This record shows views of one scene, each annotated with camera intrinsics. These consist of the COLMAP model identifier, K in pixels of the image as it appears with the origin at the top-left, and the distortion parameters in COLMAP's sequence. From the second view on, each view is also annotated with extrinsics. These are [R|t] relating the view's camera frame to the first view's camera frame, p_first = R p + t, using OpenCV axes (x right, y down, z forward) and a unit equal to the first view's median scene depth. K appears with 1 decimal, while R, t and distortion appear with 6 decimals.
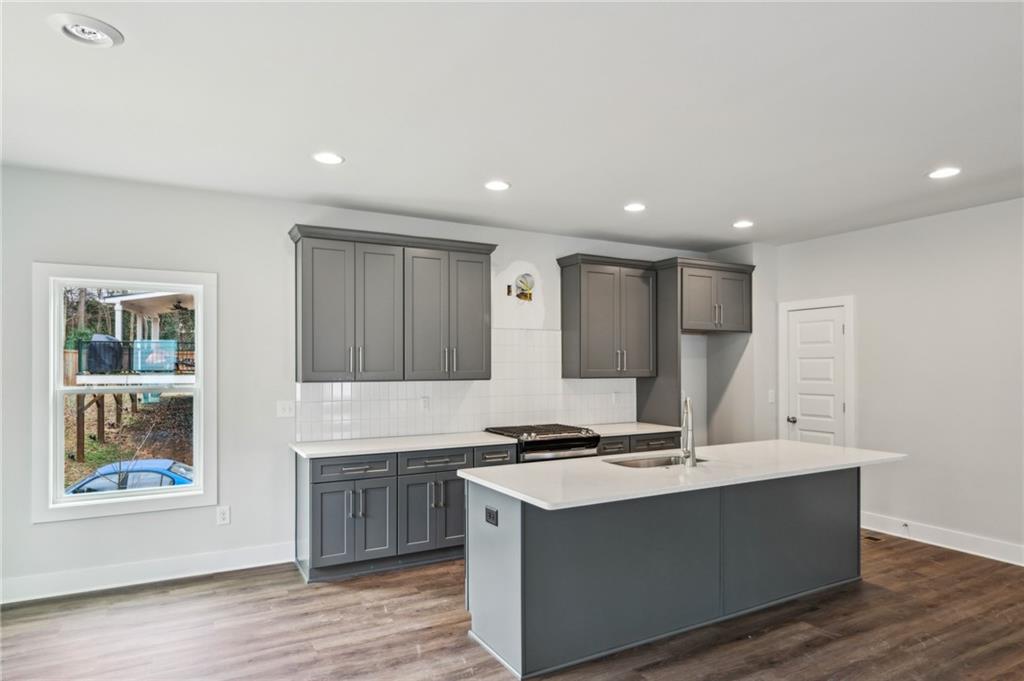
lens RADIAL K [[602.3, 0, 512.1], [0, 602.3, 363.8], [0, 0, 1]] dist [-0.001439, -0.000074]
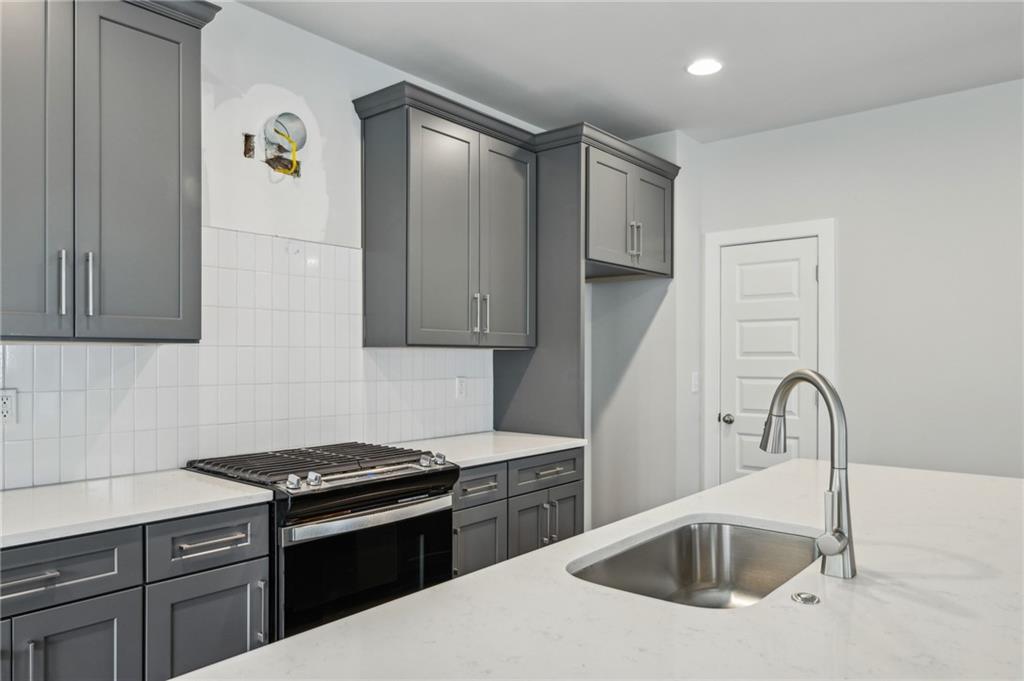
lens RADIAL K [[684.4, 0, 511.8], [0, 684.4, 357.9], [0, 0, 1]] dist [0.002015, 0.000604]
pose [[0.929618, 0.004502, 0.368497, -0.009902], [-0.006290, 0.999974, 0.003651, 0.032283], [-0.368471, -0.005712, 0.929622, 0.478787]]
